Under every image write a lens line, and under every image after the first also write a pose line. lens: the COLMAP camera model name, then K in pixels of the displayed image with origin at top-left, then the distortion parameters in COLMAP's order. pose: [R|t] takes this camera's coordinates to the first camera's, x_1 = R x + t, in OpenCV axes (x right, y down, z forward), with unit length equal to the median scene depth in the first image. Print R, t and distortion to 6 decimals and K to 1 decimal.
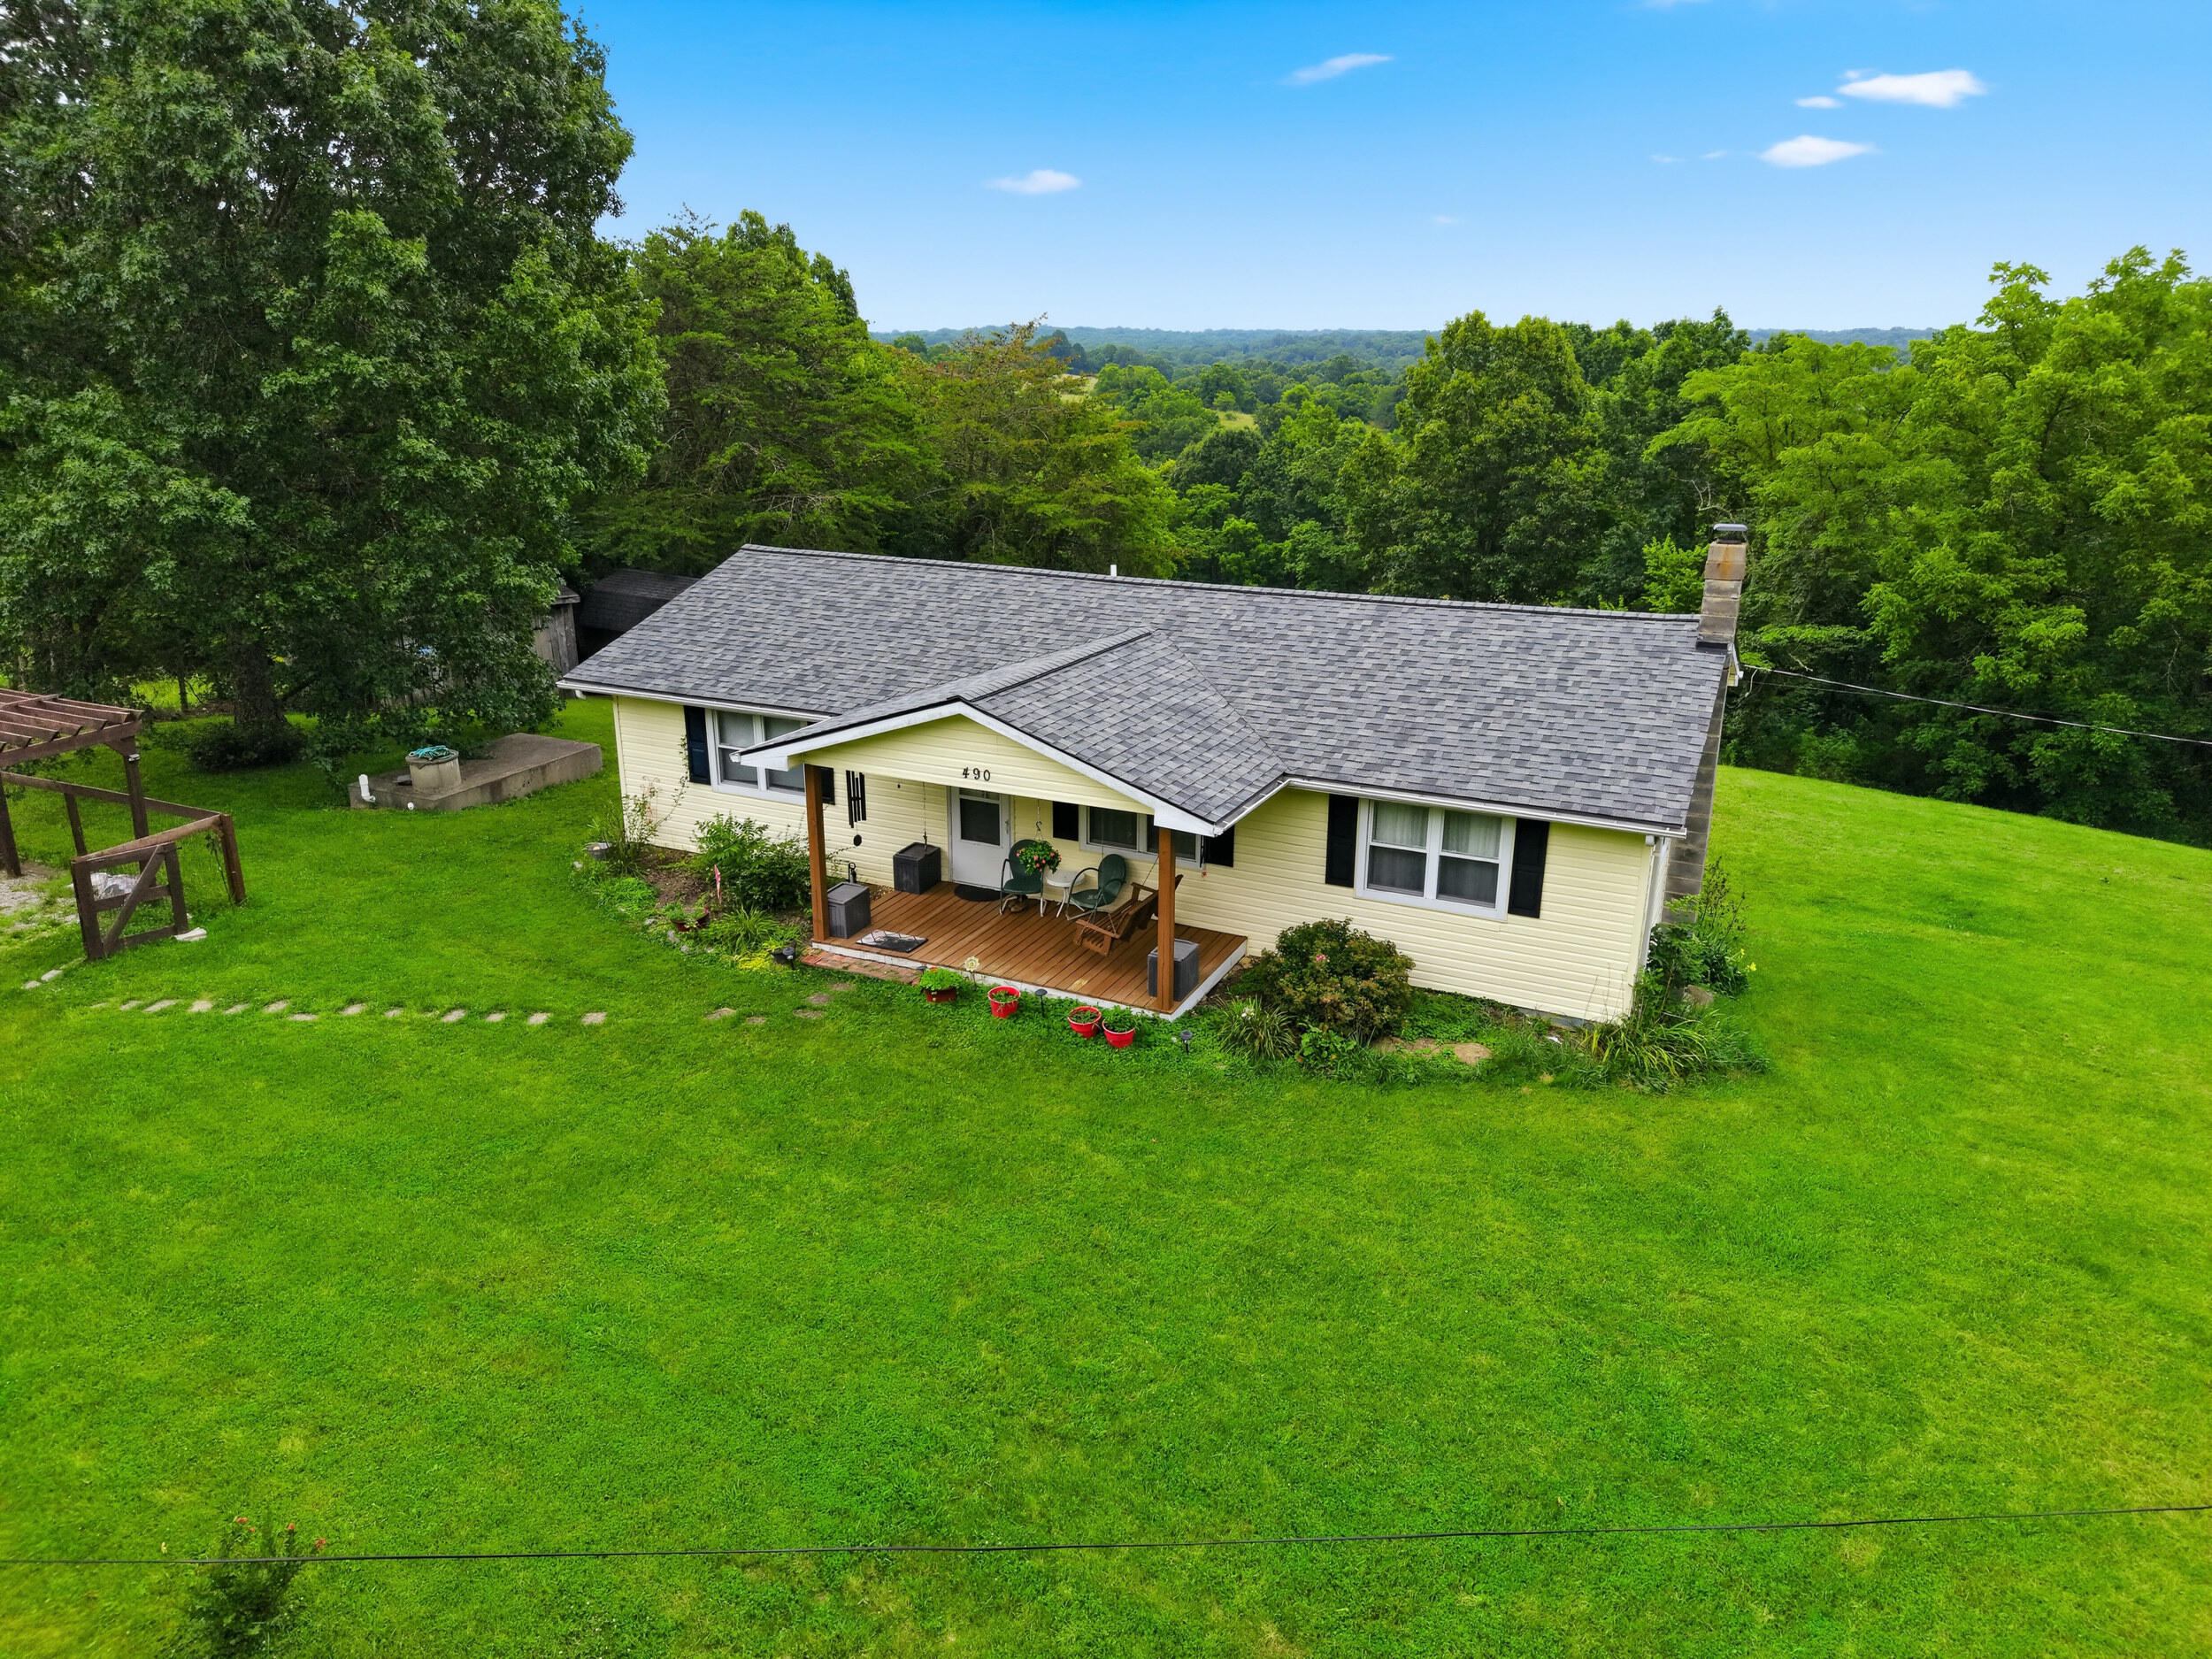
lens RADIAL K [[1538.1, 0, 1128.2], [0, 1538.1, 845.8], [0, 0, 1]] dist [0.025889, -0.021355]
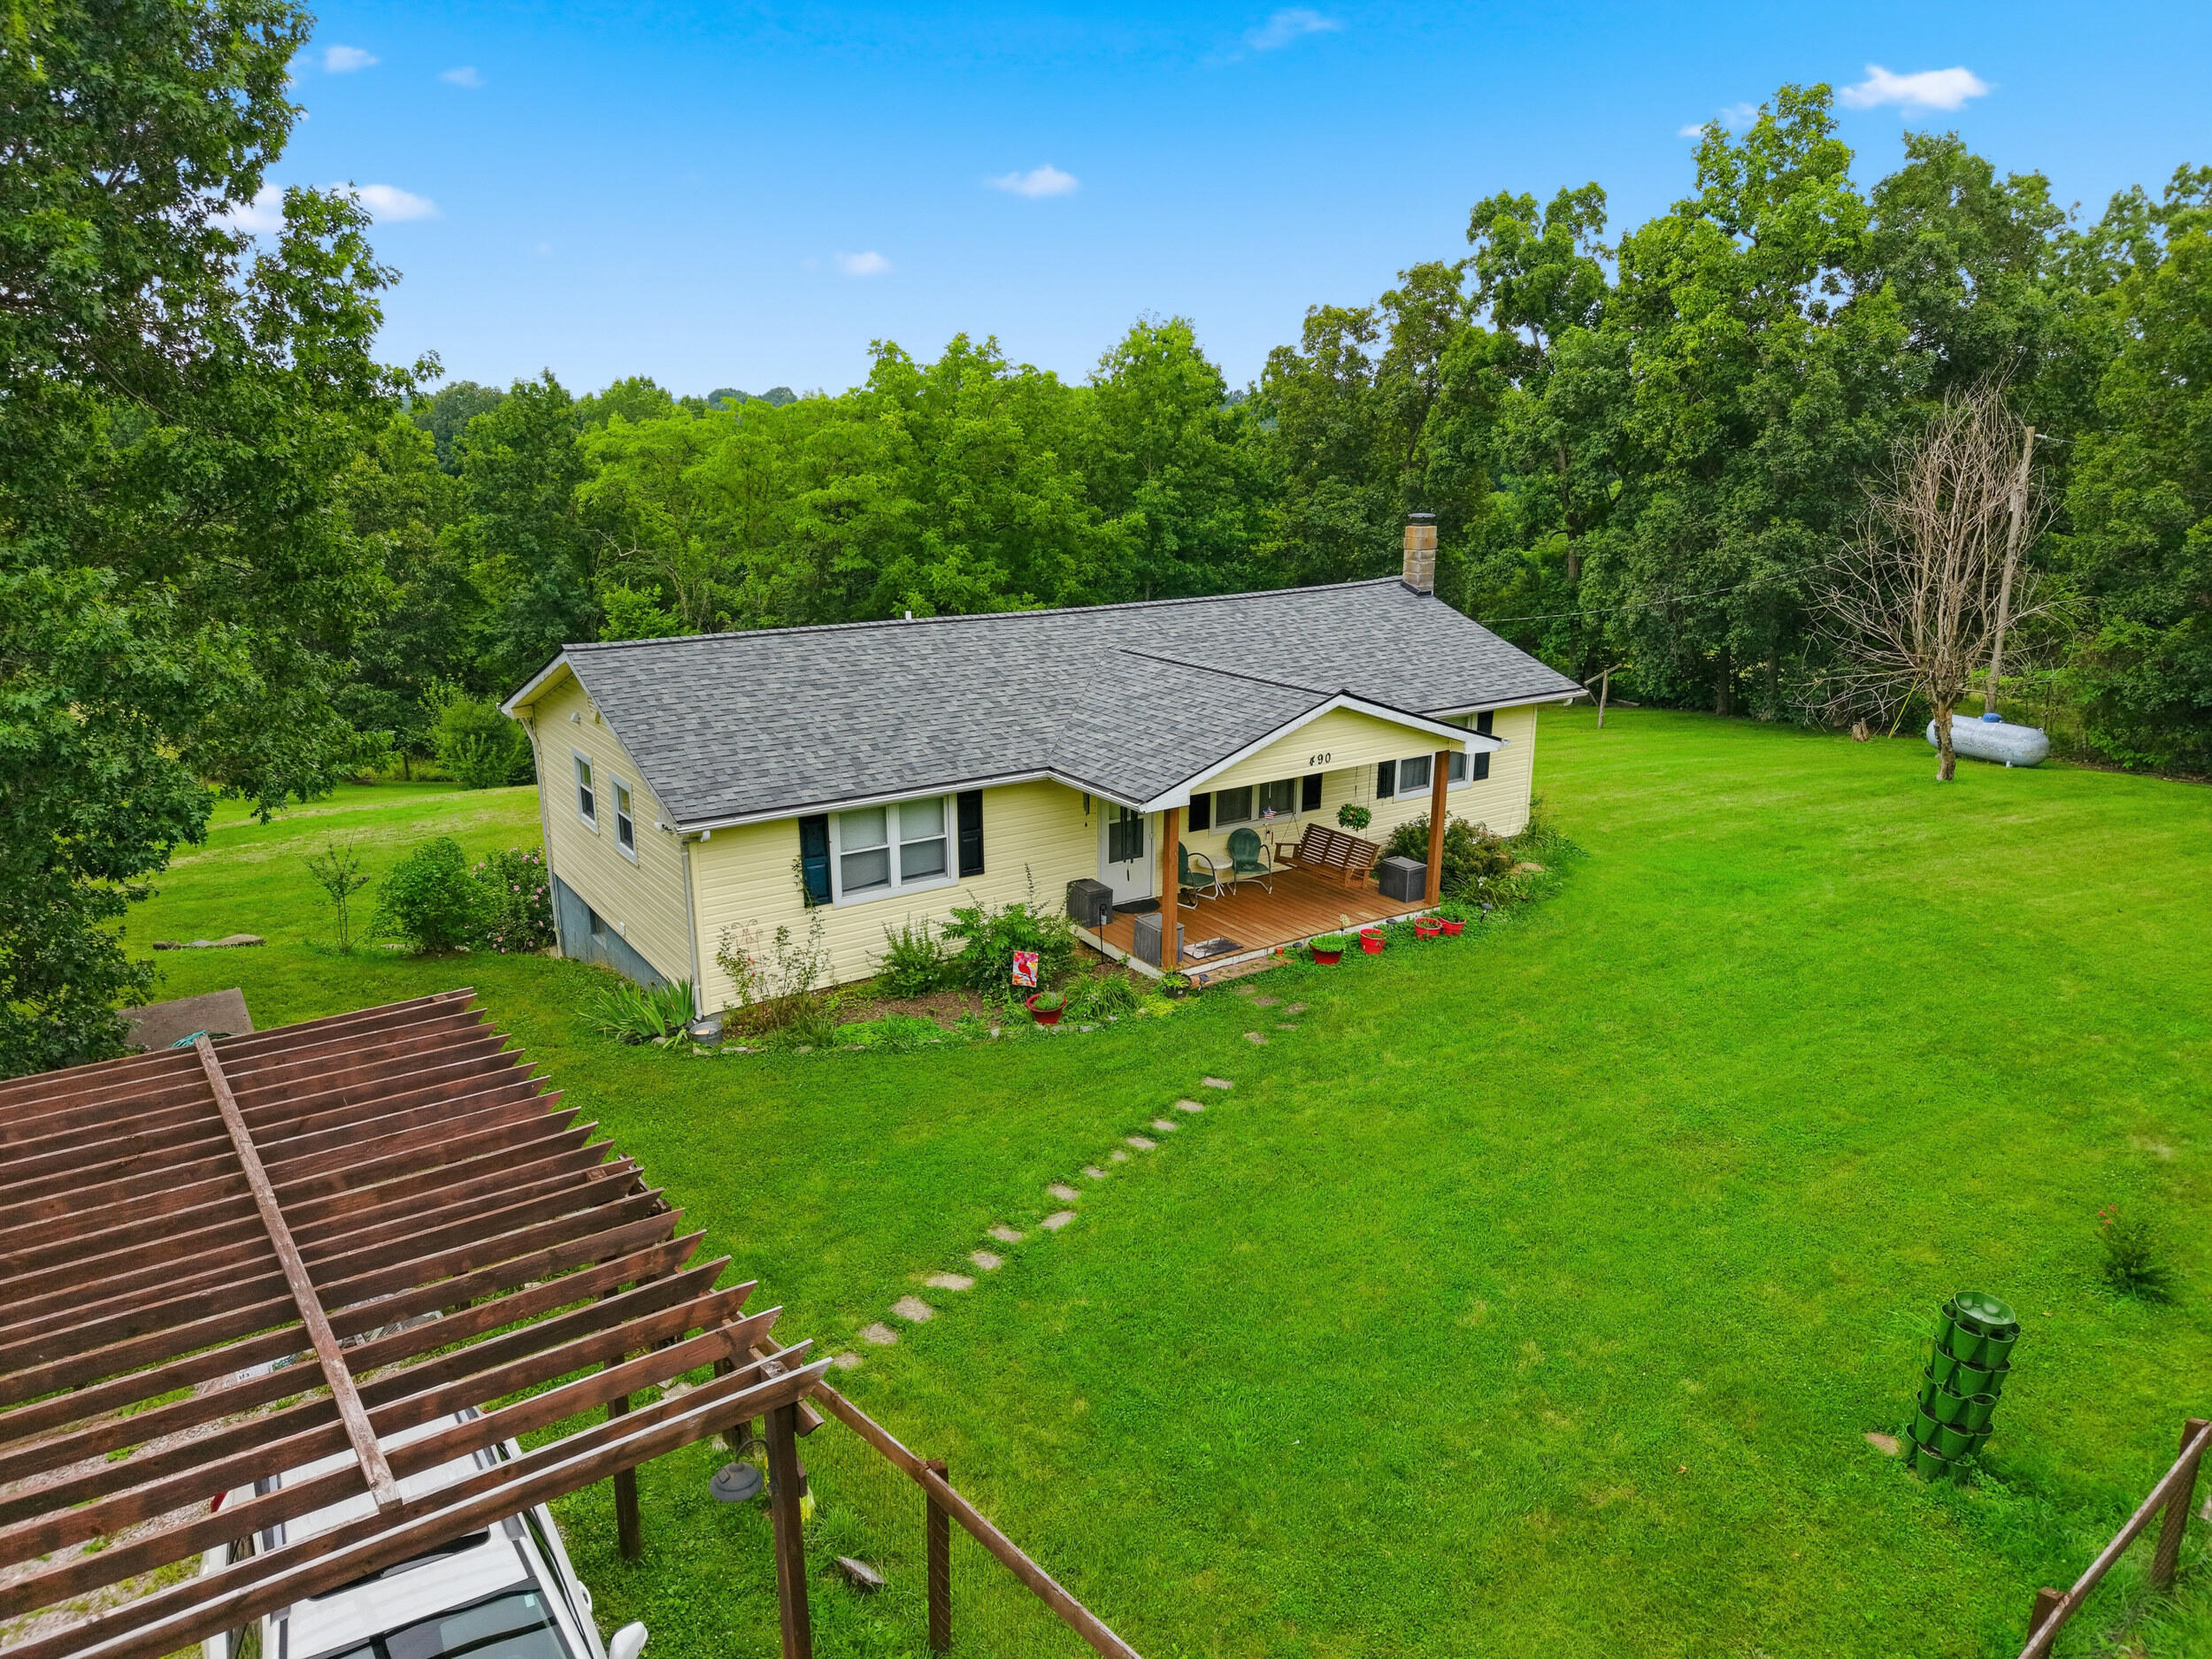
lens RADIAL K [[1538.1, 0, 1097.9], [0, 1538.1, 825.7], [0, 0, 1]] dist [0.025889, -0.021355]
pose [[0.466441, -0.233475, 0.853184, -1.015041], [0.251913, 0.959657, 0.124889, -0.164123], [-0.847923, 0.156675, 0.506439, 0.453906]]
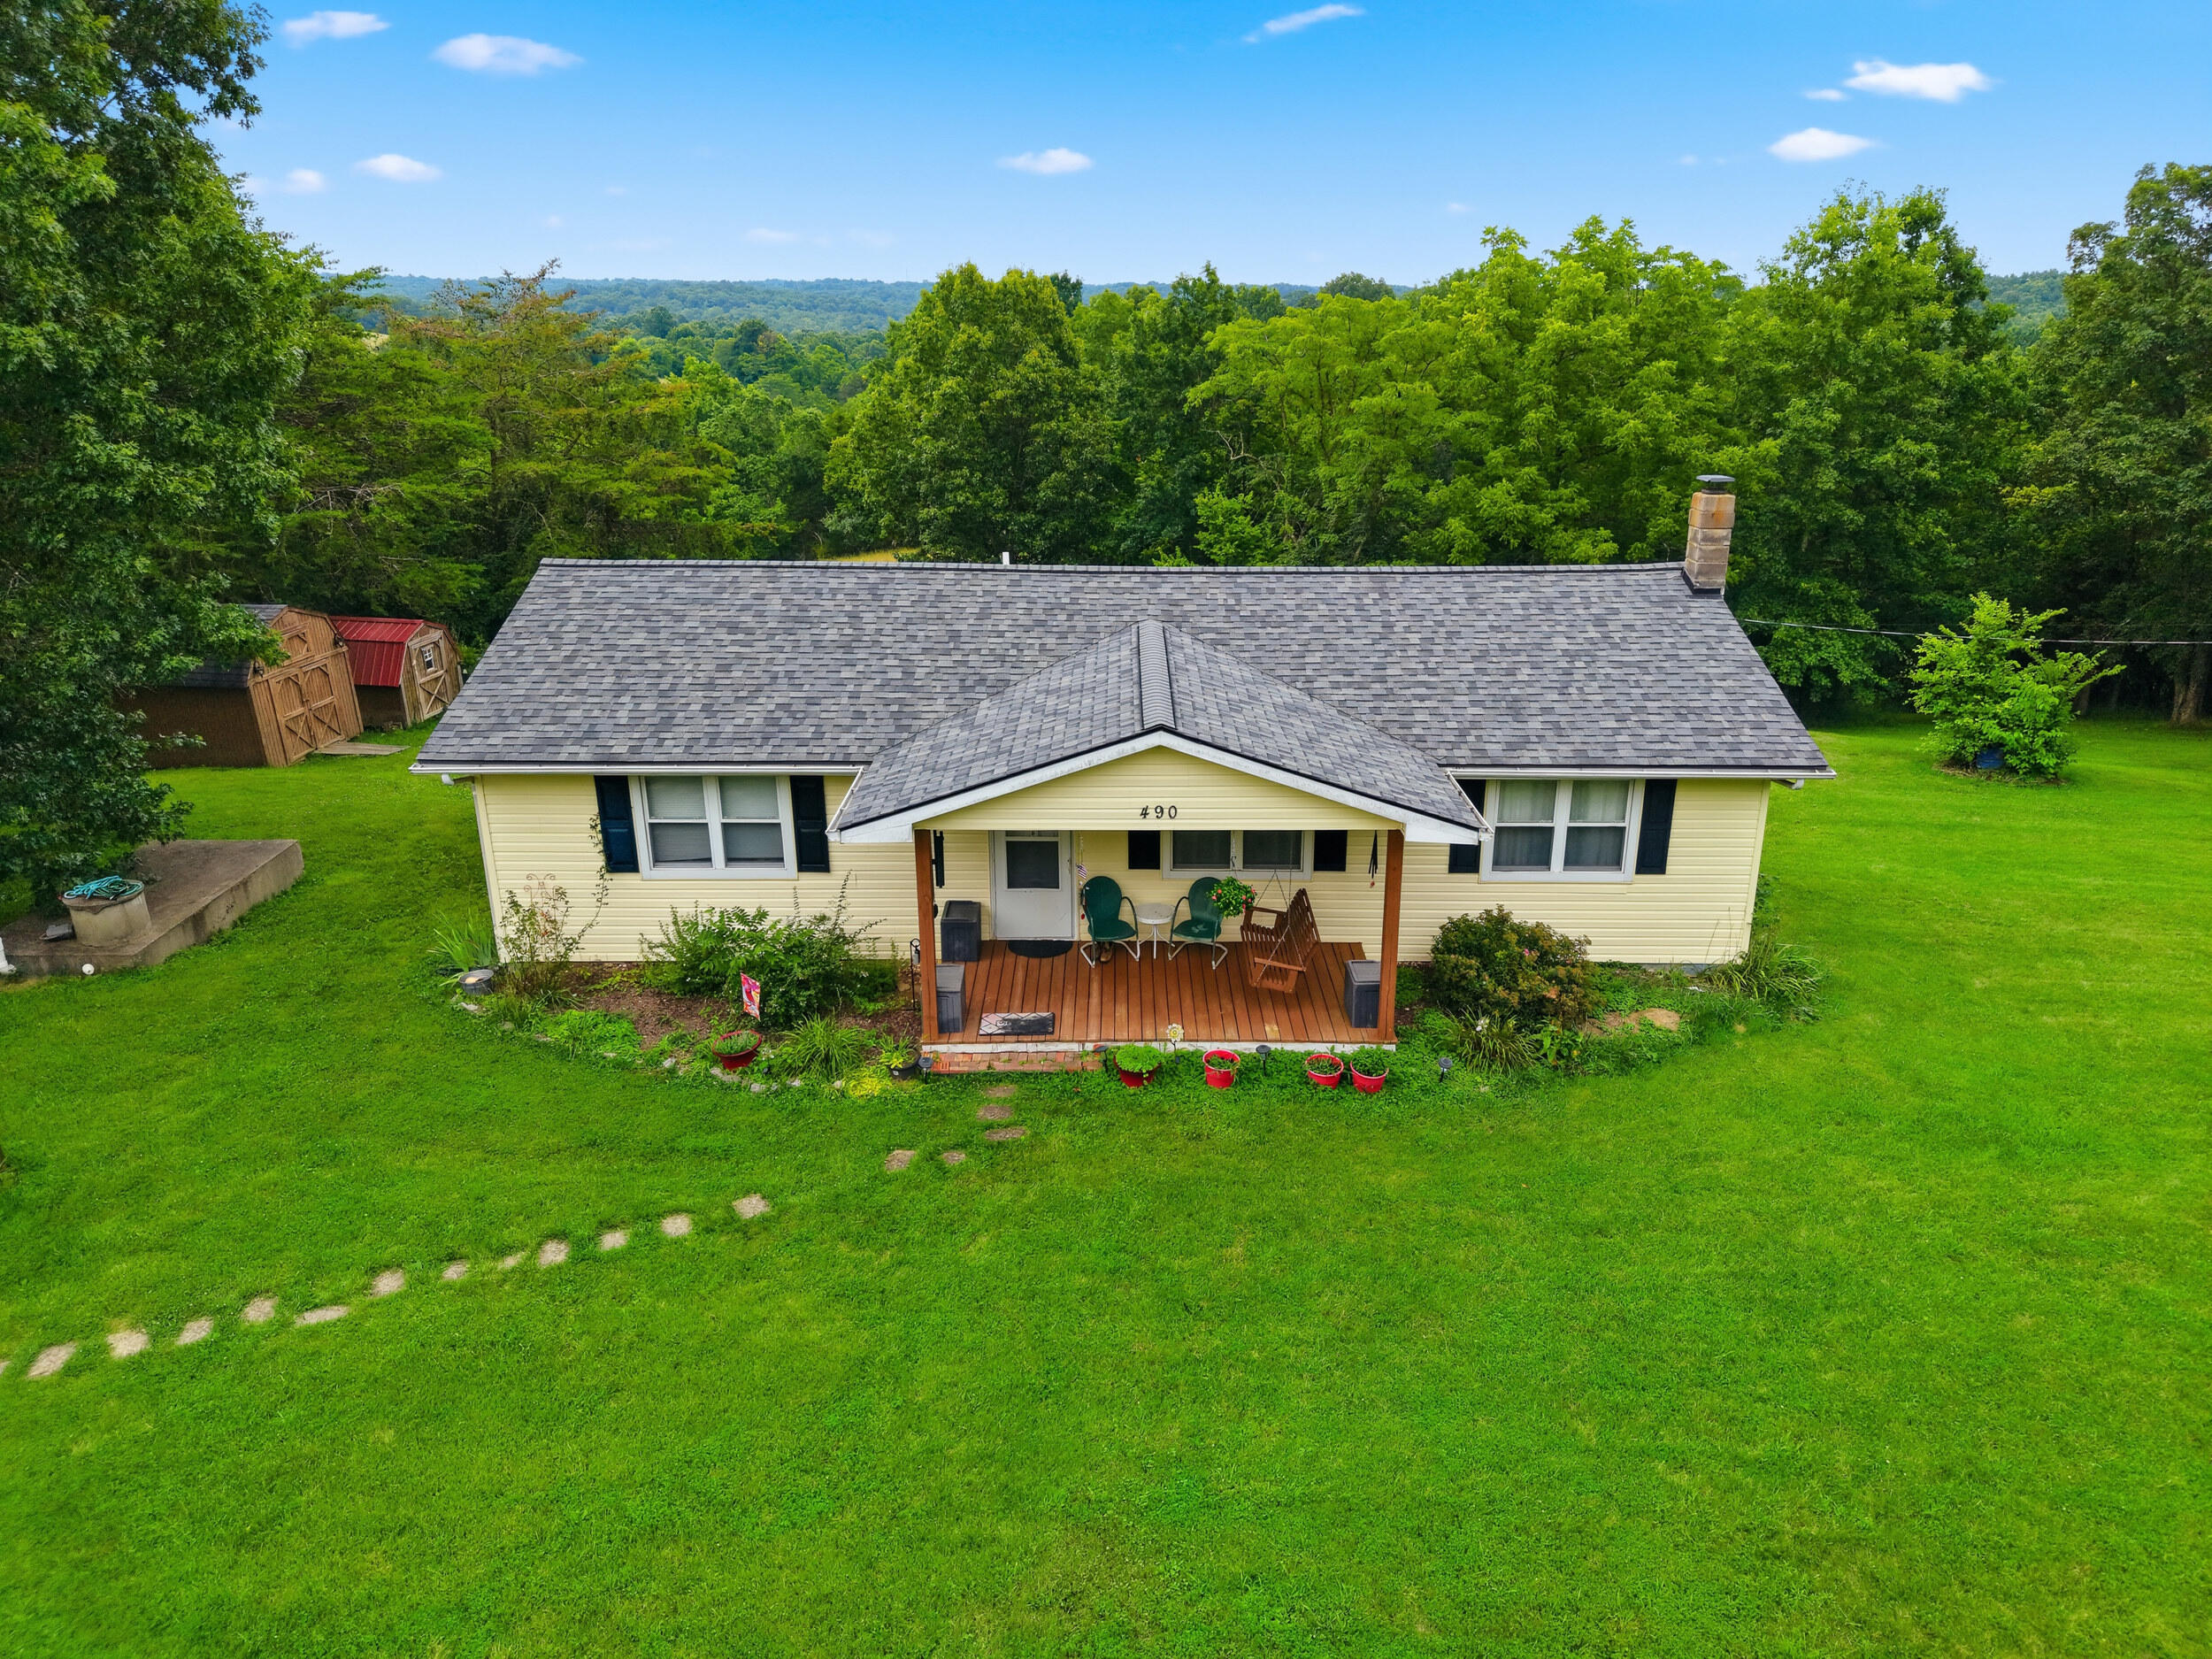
lens RADIAL K [[1538.1, 0, 1100.0], [0, 1538.1, 824.2], [0, 0, 1]] dist [0.025889, -0.021355]
pose [[0.890616, -0.146462, 0.430525, -0.419898], [0.139371, 0.989068, 0.048163, -0.072789], [-0.432873, 0.017108, 0.901292, 0.208731]]
